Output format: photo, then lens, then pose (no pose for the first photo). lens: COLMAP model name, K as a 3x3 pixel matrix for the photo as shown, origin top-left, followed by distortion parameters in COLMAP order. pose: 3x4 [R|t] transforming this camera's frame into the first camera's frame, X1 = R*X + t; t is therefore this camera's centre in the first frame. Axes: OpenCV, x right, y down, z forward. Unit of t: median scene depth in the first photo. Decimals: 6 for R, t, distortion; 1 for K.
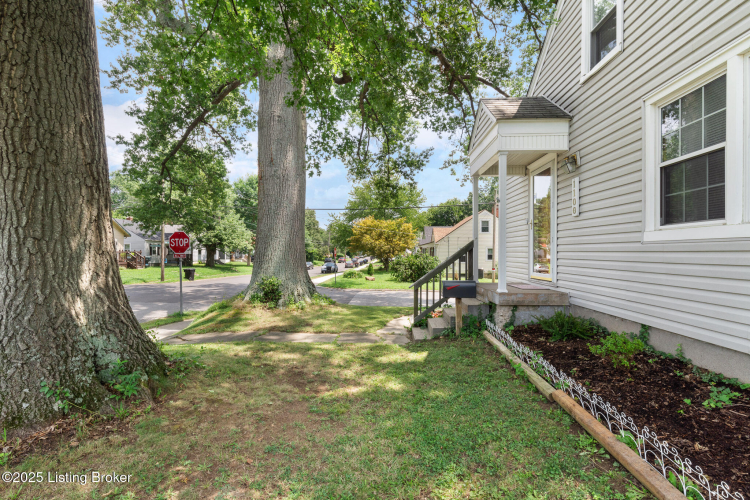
lens RADIAL K [[347.5, 0, 375.0], [0, 347.5, 250.0], [0, 0, 1]] dist [-0.001014, -0.000223]
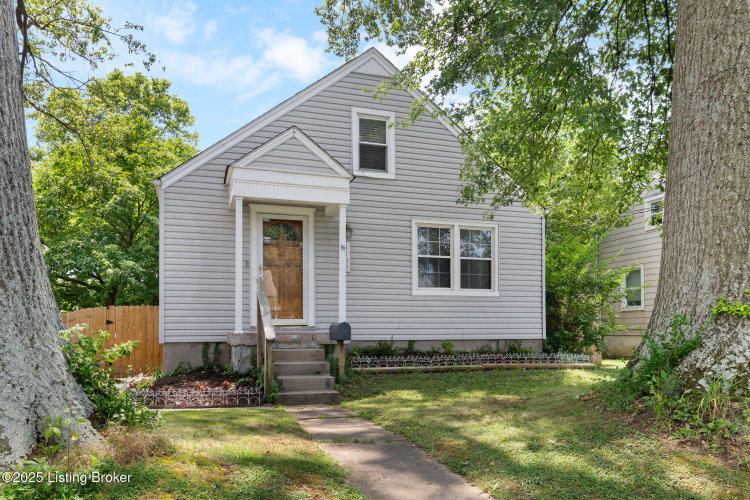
lens RADIAL K [[504.3, 0, 375.0], [0, 504.3, 250.0], [0, 0, 1]] dist [-0.000321, -0.000039]
pose [[-0.342196, 0.151874, 0.927274, -1.709128], [-0.003535, 0.986636, -0.162901, 0.182533], [-0.939622, -0.059021, -0.337086, 2.149848]]
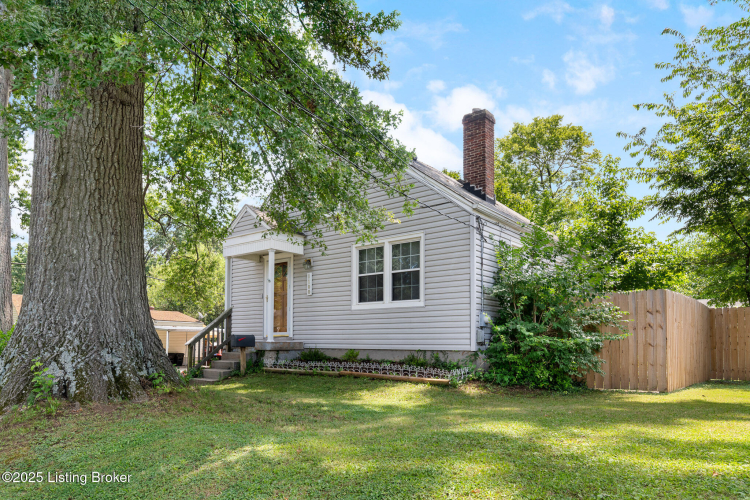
lens RADIAL K [[469.3, 0, 375.0], [0, 469.3, 250.0], [0, 0, 1]] dist [0.001056, 0.000412]
pose [[0.575857, 0.162039, 0.801332, -1.561537], [-0.009591, 0.981433, -0.191565, 0.171158], [-0.817494, 0.102628, 0.566719, -0.817510]]
